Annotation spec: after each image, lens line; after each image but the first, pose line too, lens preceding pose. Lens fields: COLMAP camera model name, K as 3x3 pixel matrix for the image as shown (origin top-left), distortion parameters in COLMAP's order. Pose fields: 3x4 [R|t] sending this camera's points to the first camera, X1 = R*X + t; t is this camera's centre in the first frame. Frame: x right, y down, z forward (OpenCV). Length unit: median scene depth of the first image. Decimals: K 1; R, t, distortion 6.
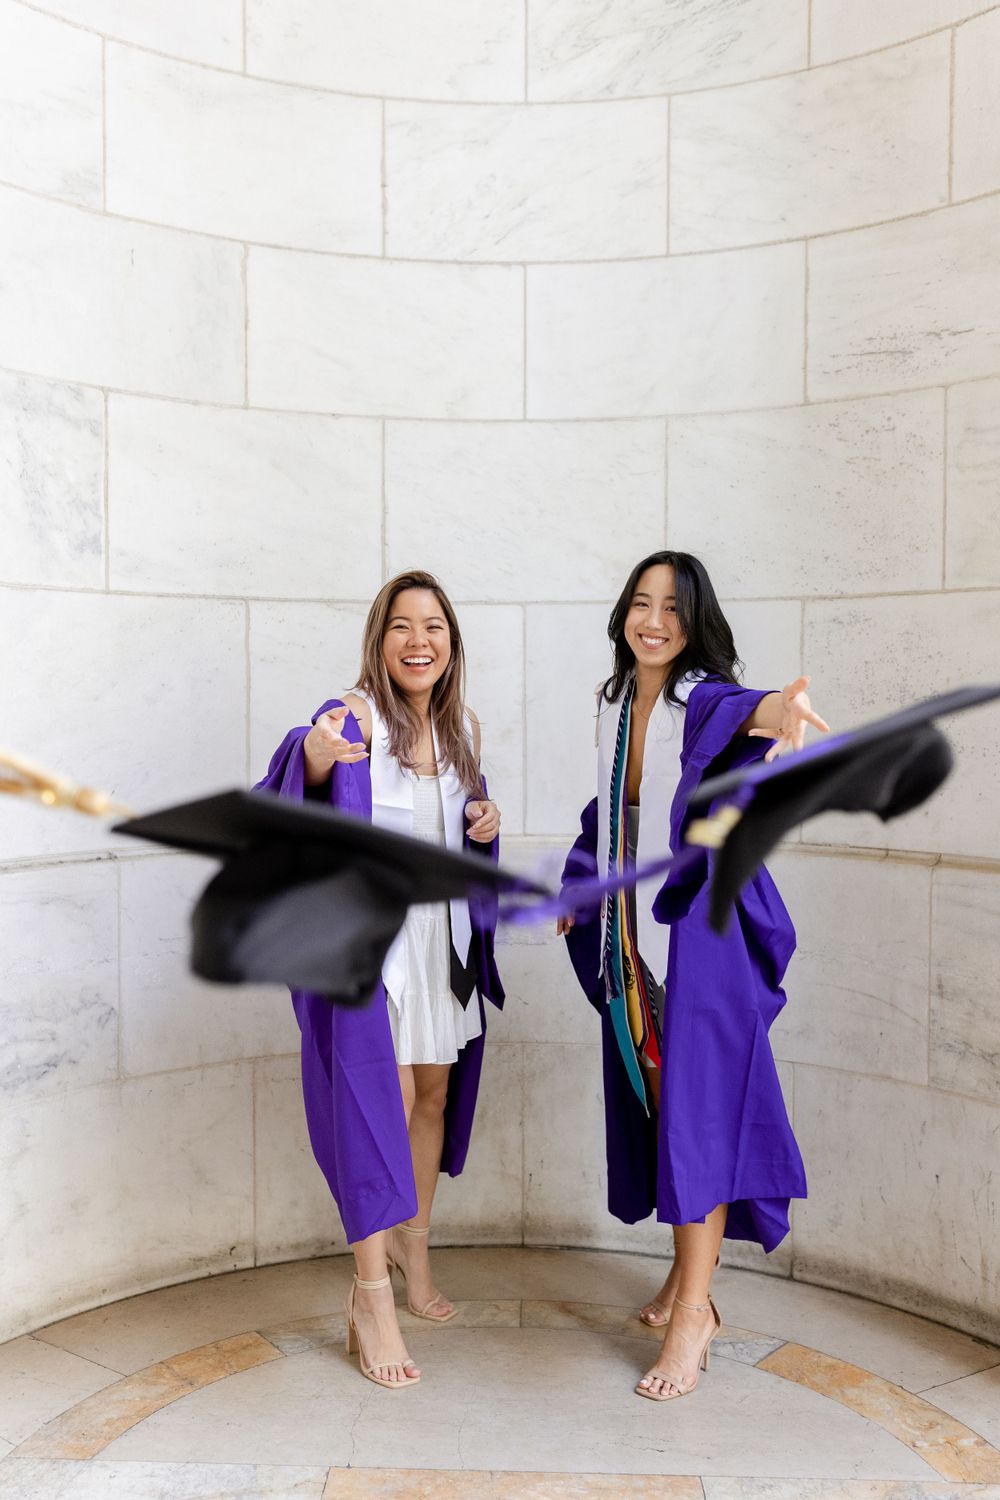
lens RADIAL K [[1426.1, 0, 491.2], [0, 1426.1, 744.2], [0, 0, 1]] dist [0.009832, -0.013047]
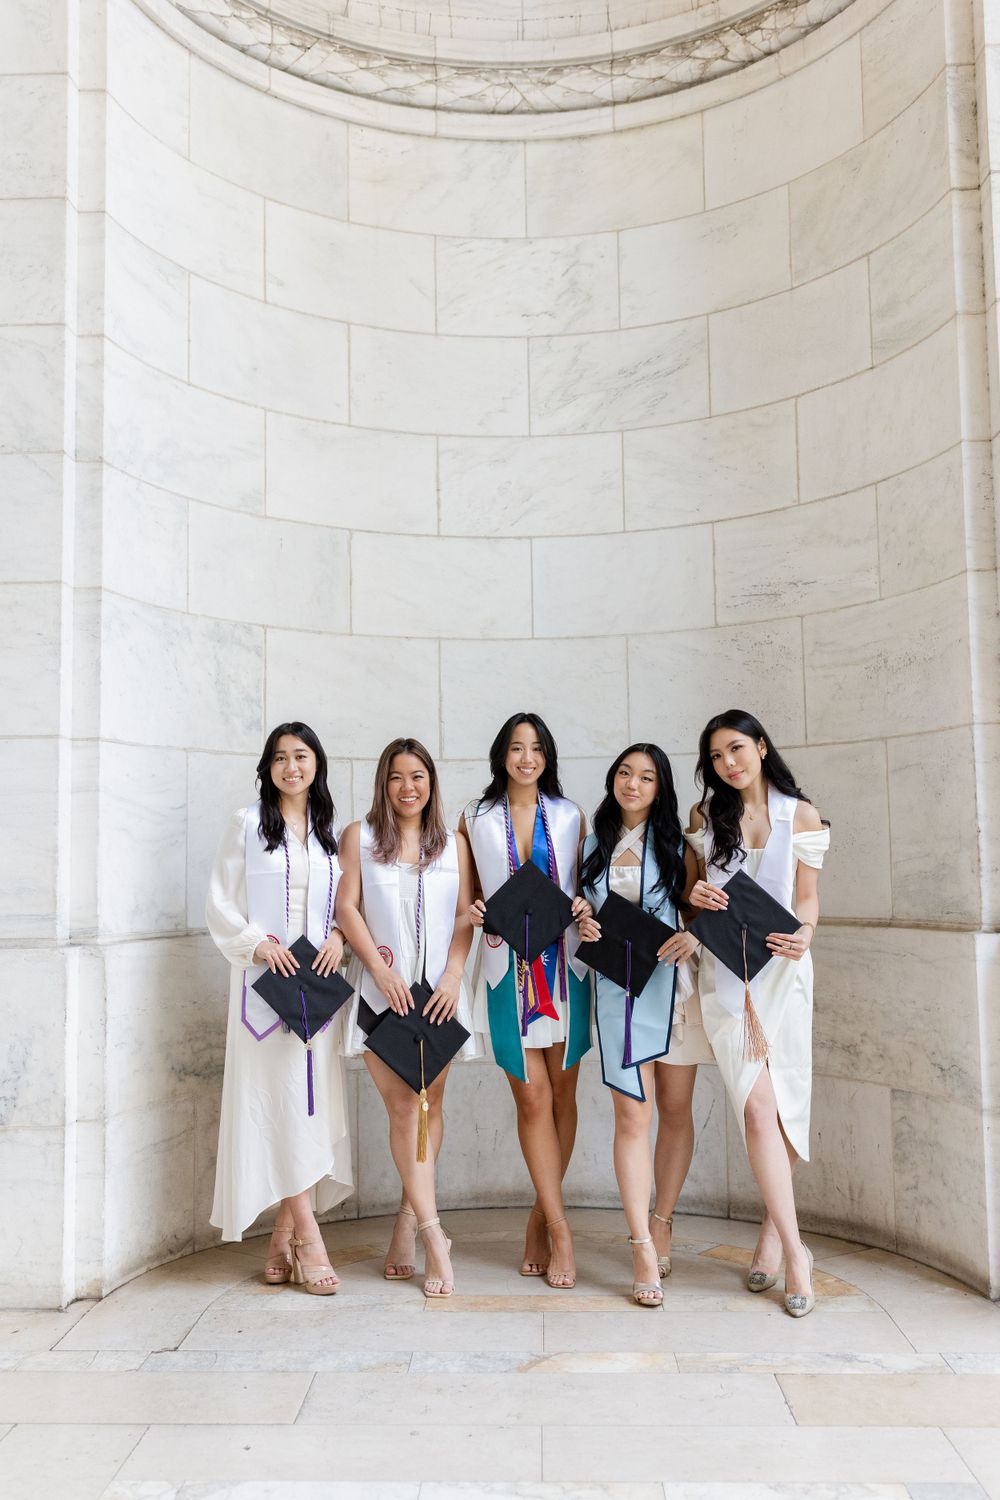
lens RADIAL K [[1410.8, 0, 497.0], [0, 1410.8, 755.1], [0, 0, 1]] dist [0.009199, -0.010643]
pose [[0.999844, -0.016413, 0.006505, -0.026770], [0.017052, 0.993229, -0.114911, 0.067245], [-0.004575, 0.115004, 0.993355, -0.477502]]
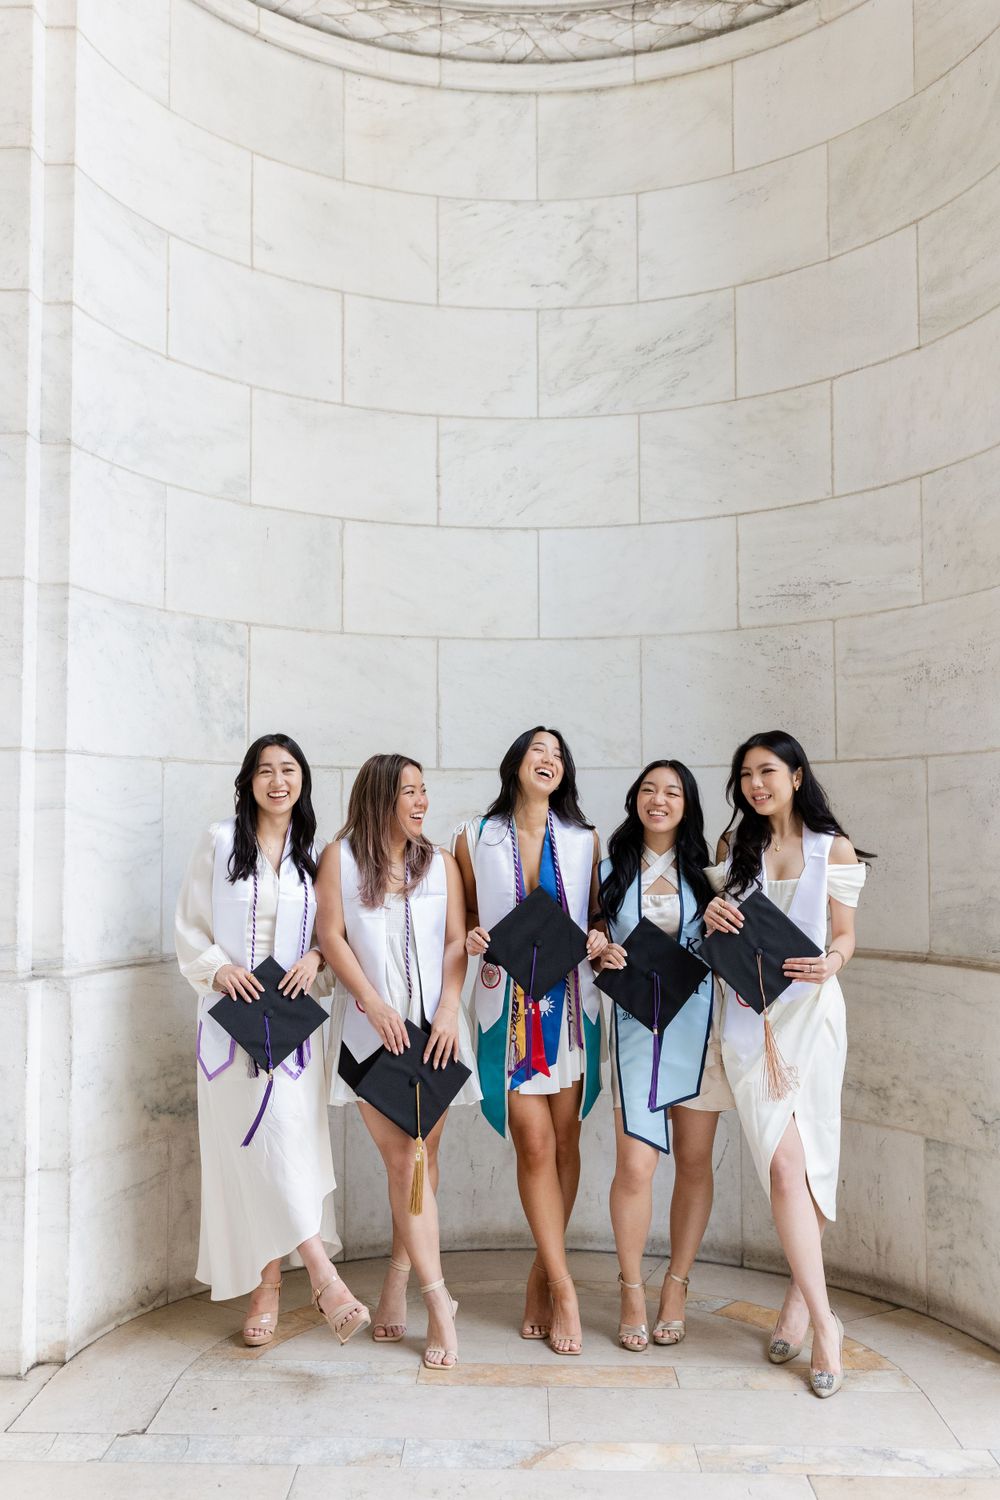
lens RADIAL K [[1409.8, 0, 476.8], [0, 1409.8, 772.0], [0, 0, 1]] dist [0.007735, -0.007984]
pose [[0.999988, -0.004546, 0.001944, -0.041247], [0.004696, 0.996334, -0.085415, 0.020167], [-0.001548, 0.085423, 0.996344, -0.369303]]
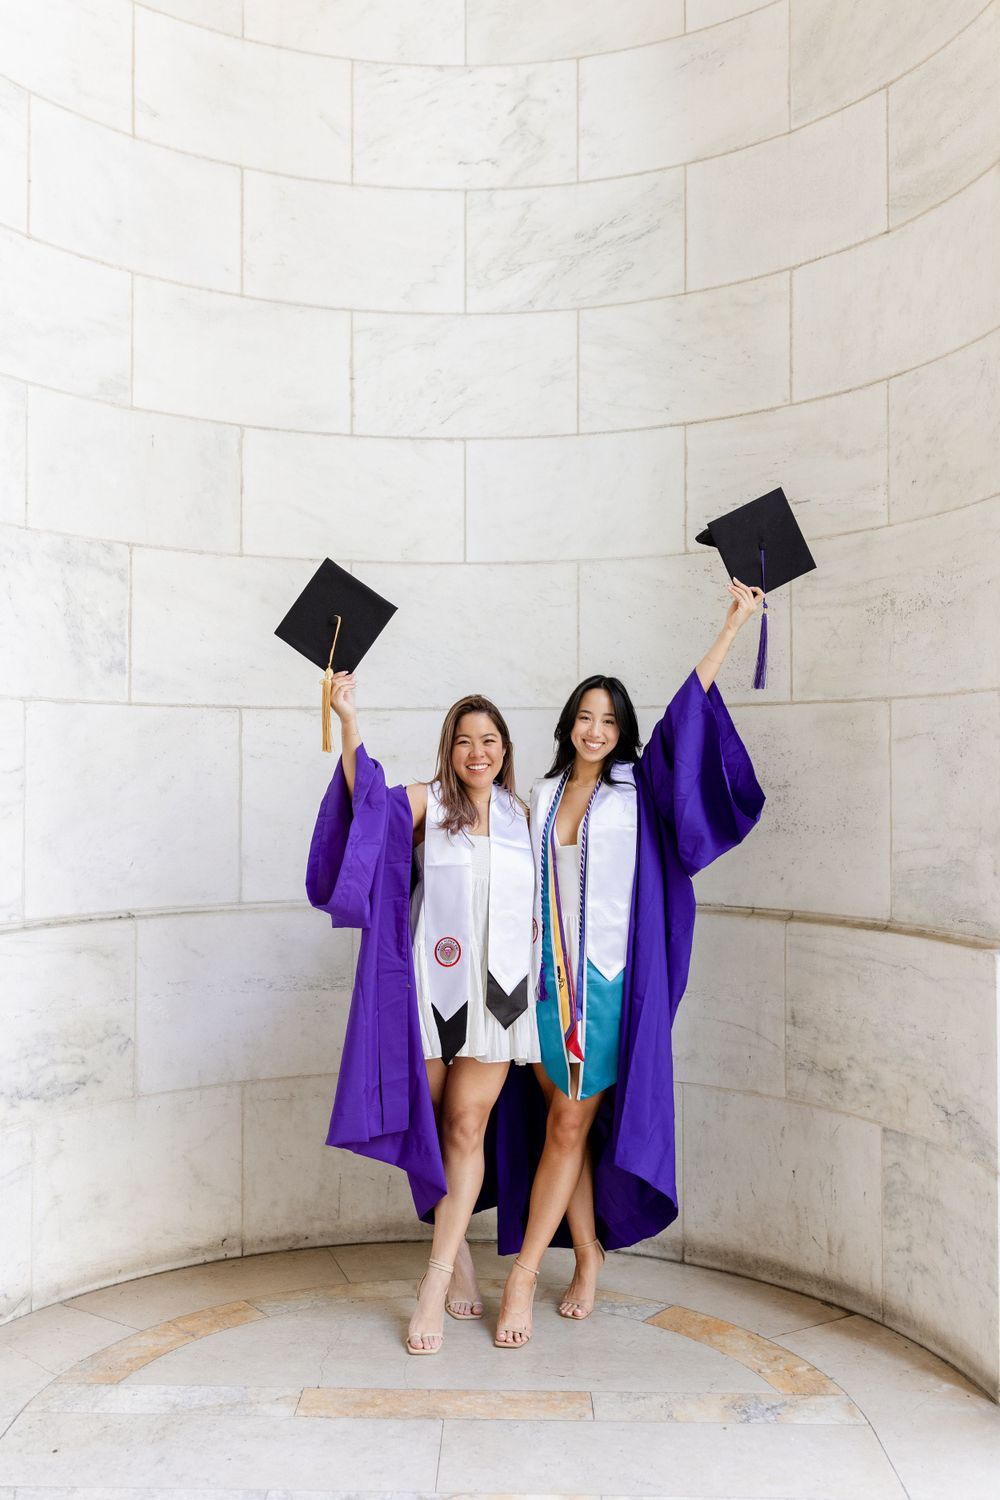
lens RADIAL K [[1426.1, 0, 491.2], [0, 1426.1, 744.2], [0, 0, 1]] dist [0.009832, -0.013047]
pose [[0.999878, -0.001220, 0.015587, 0.027626], [0.002059, 0.998540, -0.053970, -0.002427], [-0.015499, 0.053996, 0.998421, -0.239388]]
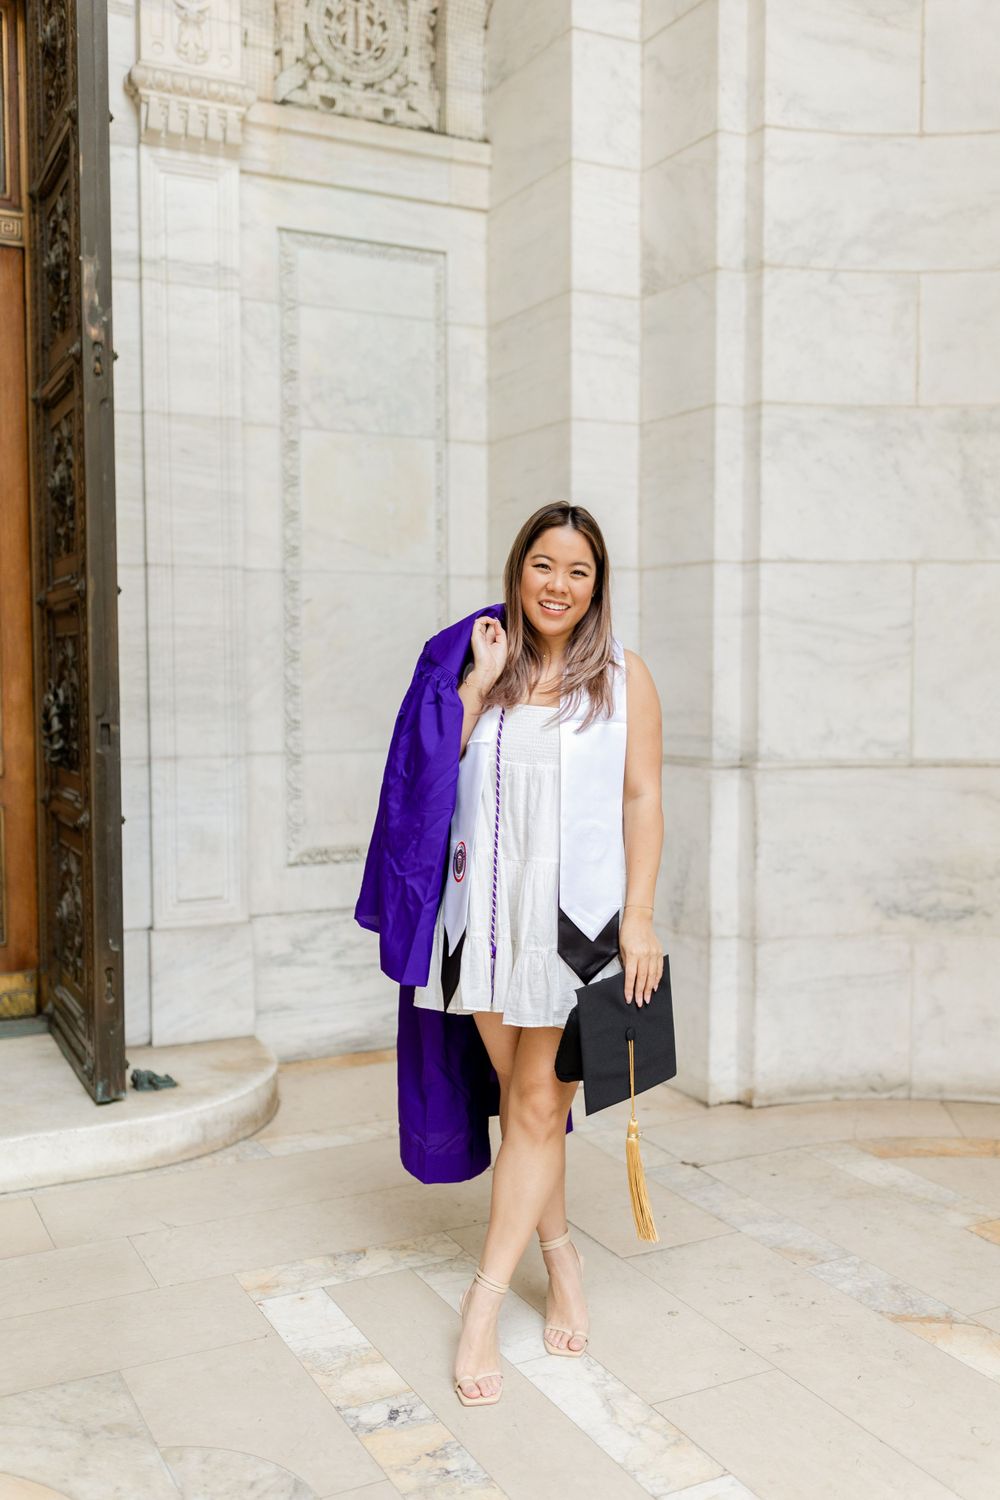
lens RADIAL K [[1443.1, 0, 519.1], [0, 1443.1, 751.7], [0, 0, 1]] dist [0.001944, -0.006539]
pose [[0.493757, 0.055815, -0.867807, 0.602767], [-0.029385, 0.998439, 0.047497, 0.016700], [0.869104, 0.002049, 0.494626, -0.048866]]
